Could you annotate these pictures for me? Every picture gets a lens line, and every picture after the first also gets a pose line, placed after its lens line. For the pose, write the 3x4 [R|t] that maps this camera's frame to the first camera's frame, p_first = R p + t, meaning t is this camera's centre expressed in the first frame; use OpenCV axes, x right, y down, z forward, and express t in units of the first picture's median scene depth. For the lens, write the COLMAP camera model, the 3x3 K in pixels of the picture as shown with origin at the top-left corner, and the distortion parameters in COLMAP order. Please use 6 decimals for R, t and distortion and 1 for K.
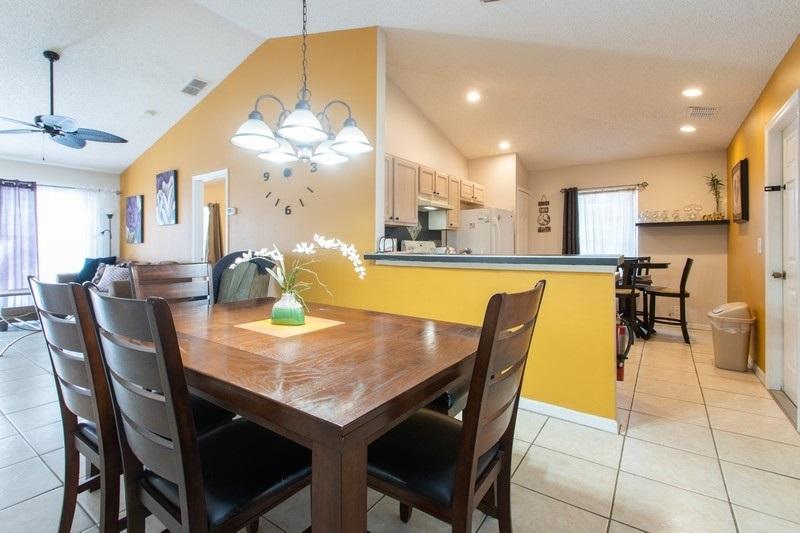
lens RADIAL K [[374.9, 0, 397.8], [0, 374.9, 250.5], [0, 0, 1]] dist [0.004518, -0.000383]
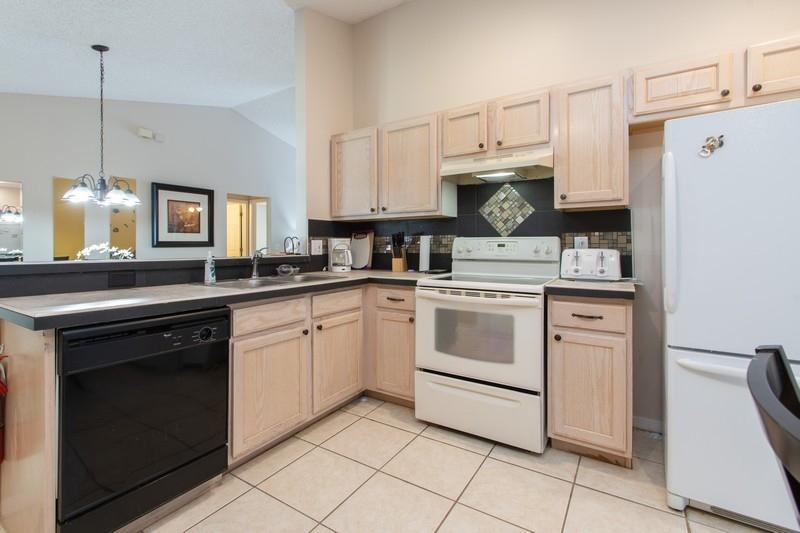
lens RADIAL K [[370.4, 0, 381.5], [0, 370.4, 247.1], [0, 0, 1]] dist [-0.002991, 0.000244]
pose [[0.023965, -0.000211, -0.999713, 0.547628], [-0.006842, 0.999977, -0.000376, -0.008482], [0.999689, 0.006849, 0.023963, 0.747893]]
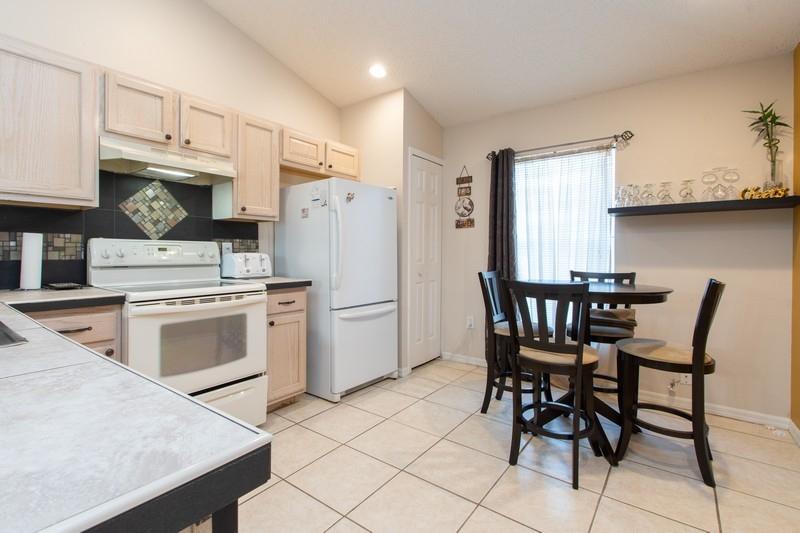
lens RADIAL K [[374.9, 0, 399.0], [0, 374.9, 257.8], [0, 0, 1]] dist [0.004518, -0.000383]
pose [[0.999751, 0.003022, -0.022097, 0.353788], [-0.002869, 0.999972, 0.006981, -0.005753], [0.022117, -0.006916, 0.999731, 0.469821]]
